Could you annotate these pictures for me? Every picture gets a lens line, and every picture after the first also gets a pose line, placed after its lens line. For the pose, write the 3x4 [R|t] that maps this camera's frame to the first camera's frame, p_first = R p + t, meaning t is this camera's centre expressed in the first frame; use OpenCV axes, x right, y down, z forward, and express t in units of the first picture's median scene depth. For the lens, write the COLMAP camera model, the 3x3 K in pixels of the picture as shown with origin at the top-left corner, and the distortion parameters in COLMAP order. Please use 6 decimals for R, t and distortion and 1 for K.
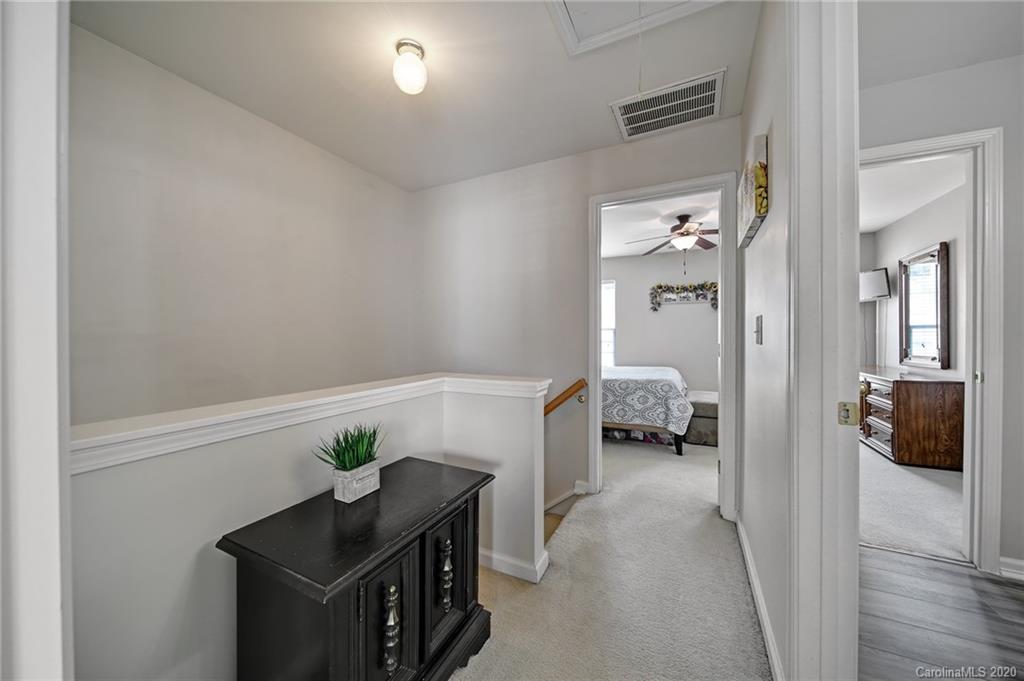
lens RADIAL K [[358.9, 0, 511.3], [0, 358.9, 336.9], [0, 0, 1]] dist [-0.000111, -0.000552]
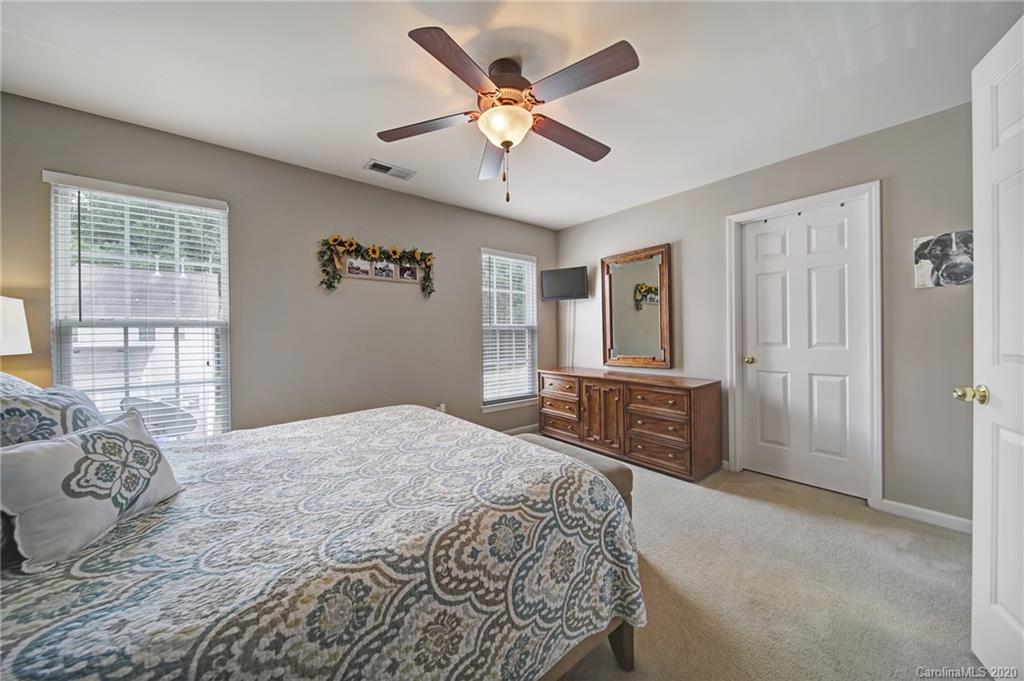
lens RADIAL K [[358.9, 0, 511.3], [0, 358.9, 336.9], [0, 0, 1]] dist [-0.000111, -0.000552]
pose [[0.421149, -0.007081, 0.906964, 0.080860], [0.010992, 0.999936, 0.002703, -0.006297], [-0.906925, 0.008831, 0.421200, 0.837045]]
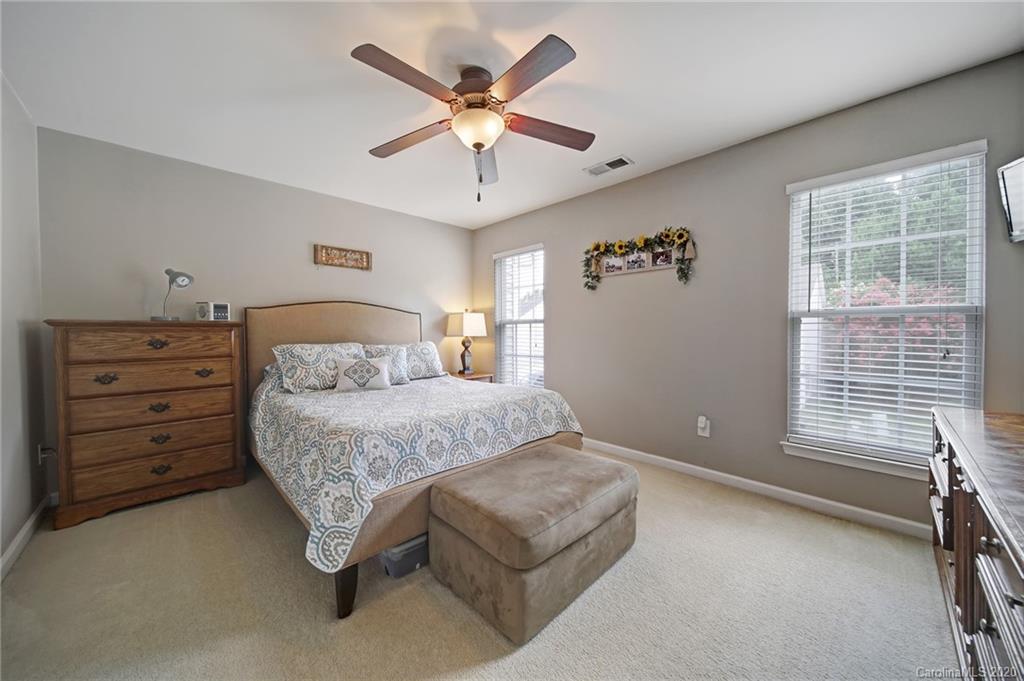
lens RADIAL K [[358.9, 0, 511.3], [0, 358.9, 336.9], [0, 0, 1]] dist [-0.000111, -0.000552]
pose [[0.942122, 0.003692, -0.335249, 0.705563], [0.001360, 0.999889, 0.014834, -0.003935], [0.335267, -0.014432, 0.942013, 0.592809]]
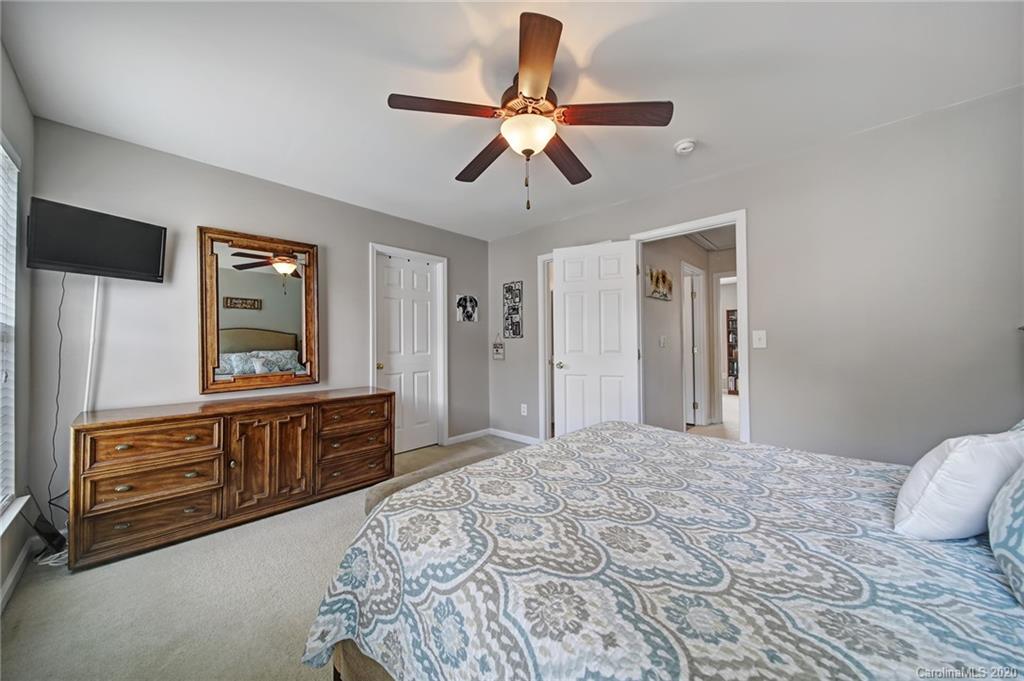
lens RADIAL K [[358.9, 0, 511.3], [0, 358.9, 336.9], [0, 0, 1]] dist [-0.000111, -0.000552]
pose [[-0.955617, 0.011496, 0.294387, 0.391475], [0.007707, 0.999872, -0.014027, -0.009895], [-0.294511, -0.011136, -0.955583, 1.486814]]
